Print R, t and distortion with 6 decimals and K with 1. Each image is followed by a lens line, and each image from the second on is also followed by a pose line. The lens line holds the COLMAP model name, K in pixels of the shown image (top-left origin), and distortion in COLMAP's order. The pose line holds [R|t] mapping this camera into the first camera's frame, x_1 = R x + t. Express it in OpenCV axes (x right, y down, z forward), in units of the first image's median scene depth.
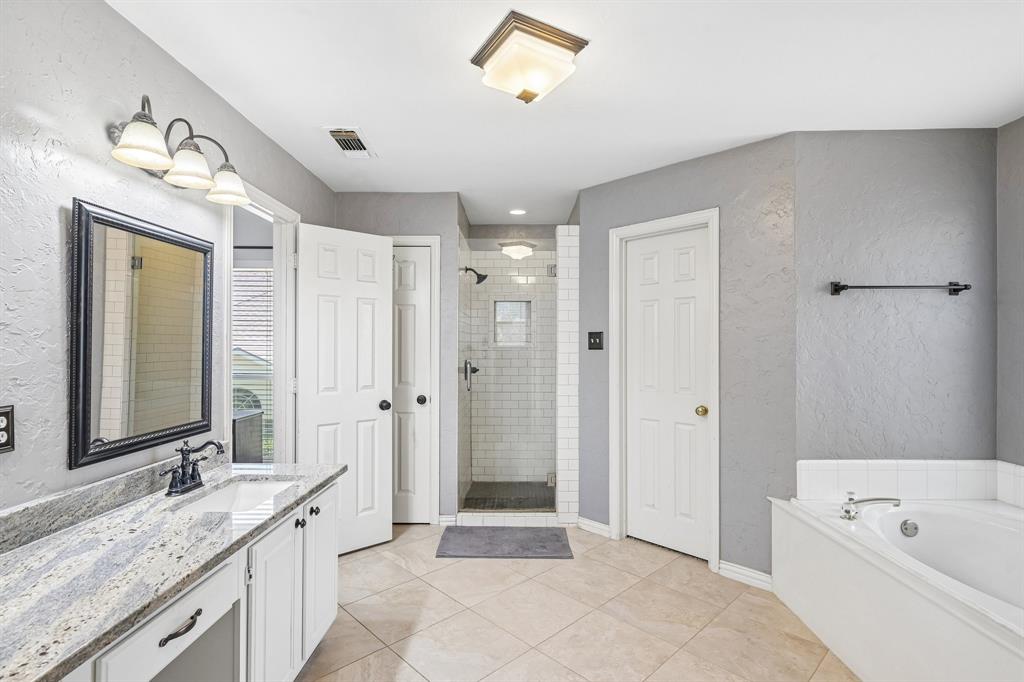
lens RADIAL K [[495.7, 0, 509.8], [0, 495.7, 342.0], [0, 0, 1]] dist [0.000570, -0.000282]
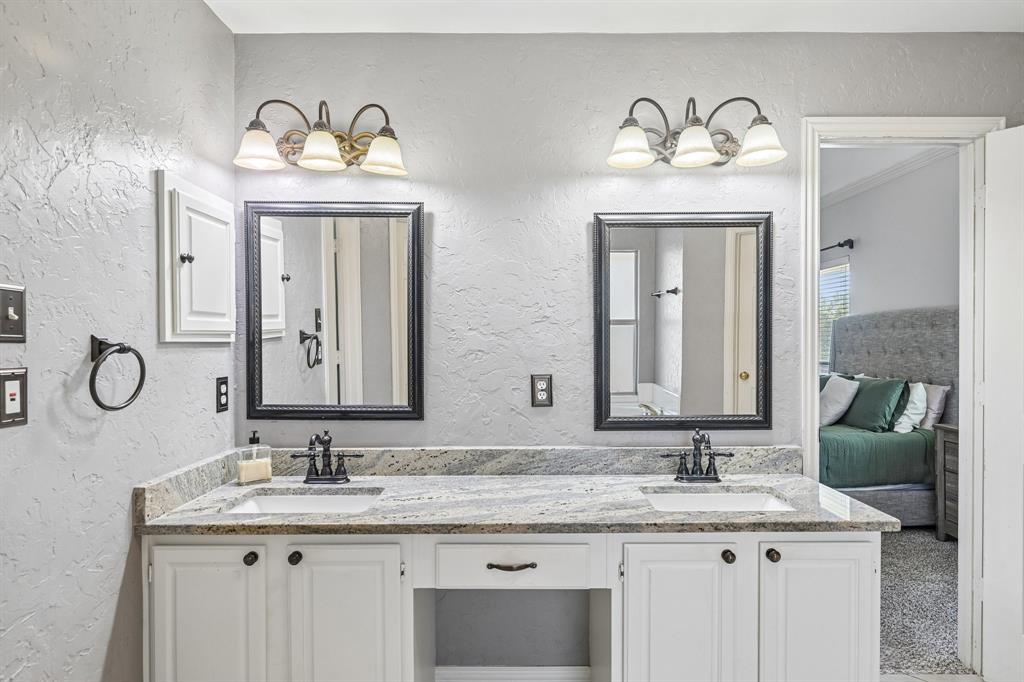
lens RADIAL K [[556.0, 0, 508.9], [0, 556.0, 341.1], [0, 0, 1]] dist [-0.006983, -0.000184]
pose [[0.014812, -0.004958, -0.999878, 0.525526], [0.010959, 0.999928, -0.004795, 0.036367], [0.999830, -0.010887, 0.014866, 0.778982]]
